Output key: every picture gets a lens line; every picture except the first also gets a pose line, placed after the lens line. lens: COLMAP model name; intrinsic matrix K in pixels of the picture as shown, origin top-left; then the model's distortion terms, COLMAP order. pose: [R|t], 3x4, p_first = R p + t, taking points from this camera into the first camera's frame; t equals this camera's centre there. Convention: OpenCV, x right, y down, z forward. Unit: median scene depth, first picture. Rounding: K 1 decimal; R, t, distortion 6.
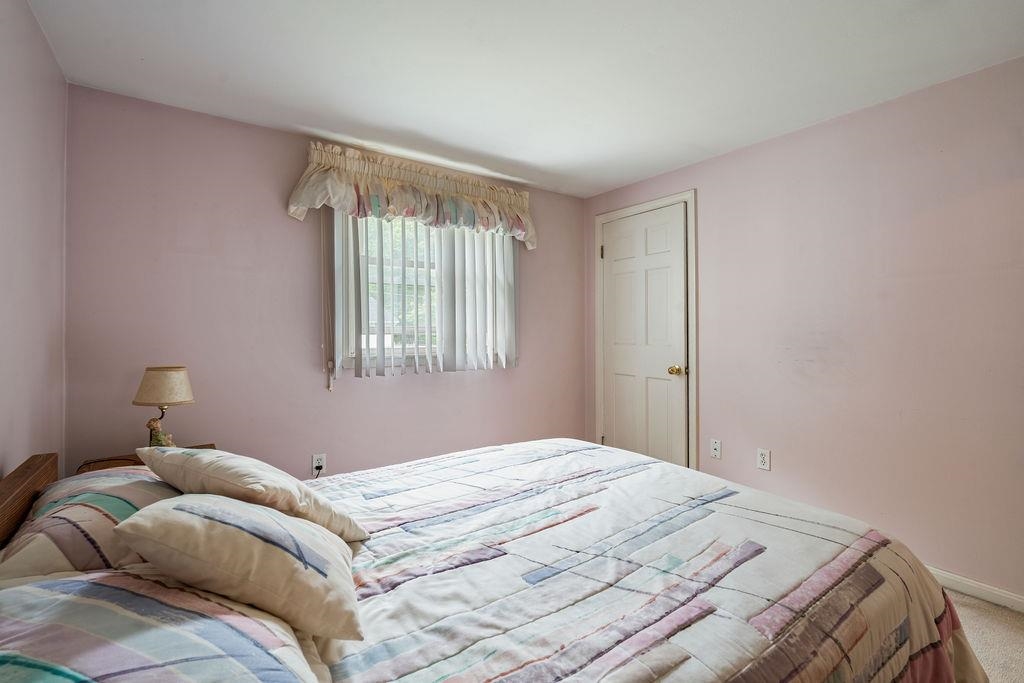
lens RADIAL K [[456.8, 0, 512.9], [0, 456.8, 330.7], [0, 0, 1]] dist [-0.001929, 0.000249]
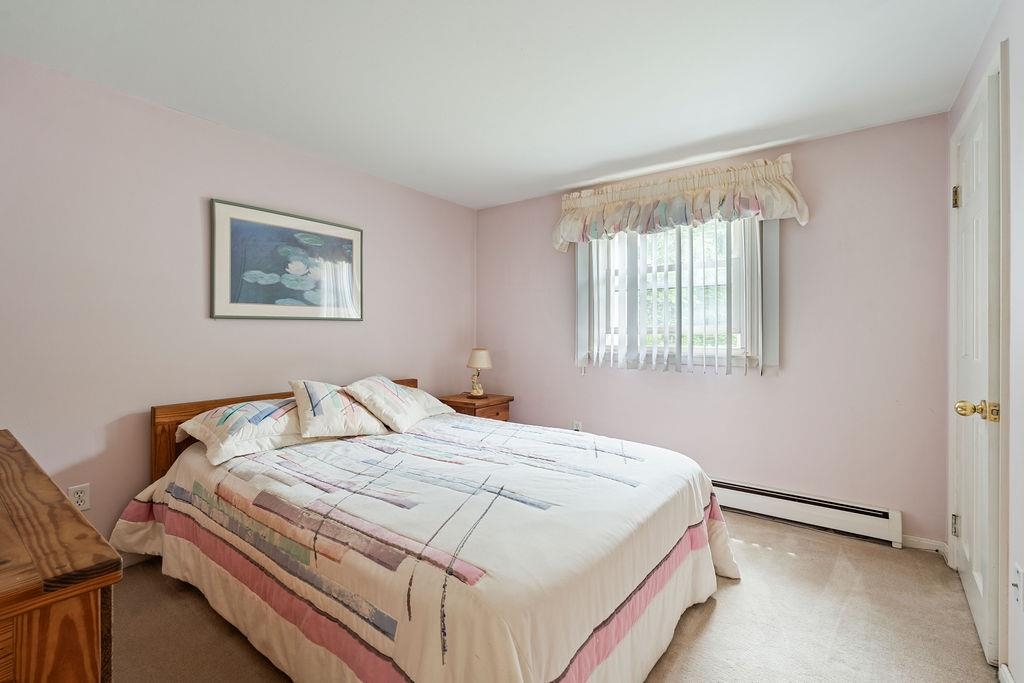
lens RADIAL K [[450.9, 0, 510.8], [0, 450.9, 336.0], [0, 0, 1]] dist [-0.002064, -0.000196]
pose [[0.305383, 0.015653, -0.952101, 1.390043], [-0.007526, 0.999873, 0.014024, 0.000937], [0.952200, 0.002883, 0.305462, 0.704062]]
